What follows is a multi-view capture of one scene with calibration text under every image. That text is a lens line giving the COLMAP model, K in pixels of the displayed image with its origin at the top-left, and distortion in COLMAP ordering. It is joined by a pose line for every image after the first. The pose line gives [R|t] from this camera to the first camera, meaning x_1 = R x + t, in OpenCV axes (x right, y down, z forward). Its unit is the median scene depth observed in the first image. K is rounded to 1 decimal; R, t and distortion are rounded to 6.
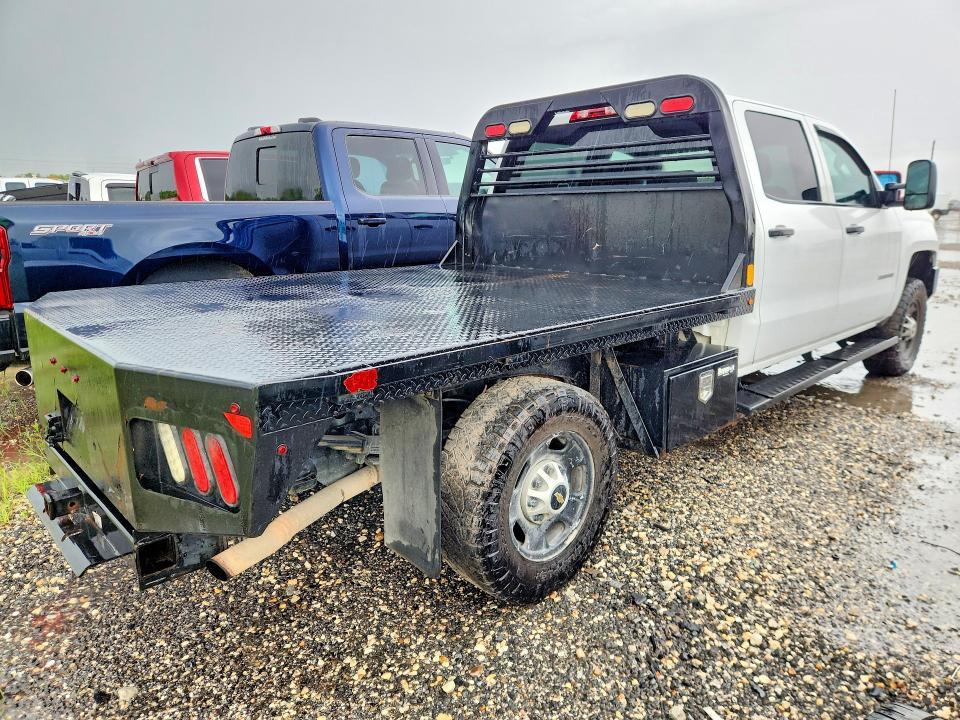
lens RADIAL K [[641.3, 0, 475.8], [0, 641.3, 358.1], [0, 0, 1]] dist [0.028787, -0.018742]
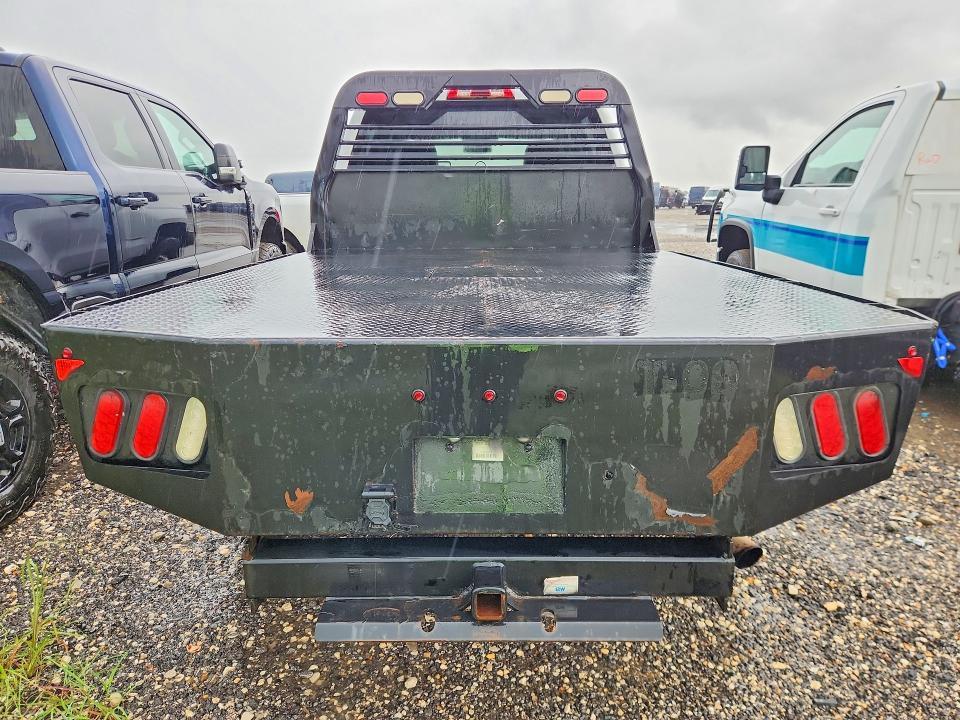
lens RADIAL K [[641.3, 0, 478.0], [0, 641.3, 357.9], [0, 0, 1]] dist [0.028787, -0.018742]
pose [[0.683568, -0.173851, 0.708880, -0.600815], [0.164714, 0.982908, 0.082224, -0.044735], [-0.711059, 0.060557, 0.700520, 0.286752]]
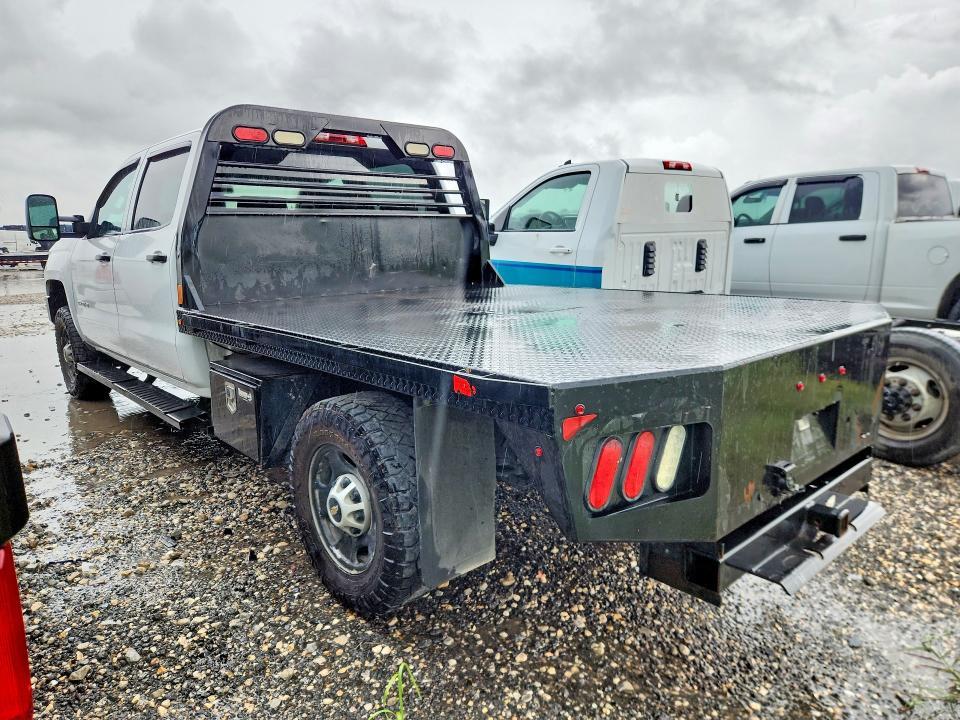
lens RADIAL K [[641.3, 0, 481.5], [0, 641.3, 365.4], [0, 0, 1]] dist [0.028787, -0.018742]
pose [[0.010540, -0.193343, 0.981075, -0.852498], [0.239253, 0.953119, 0.185263, -0.163515], [-0.970900, 0.232772, 0.056304, 0.769063]]
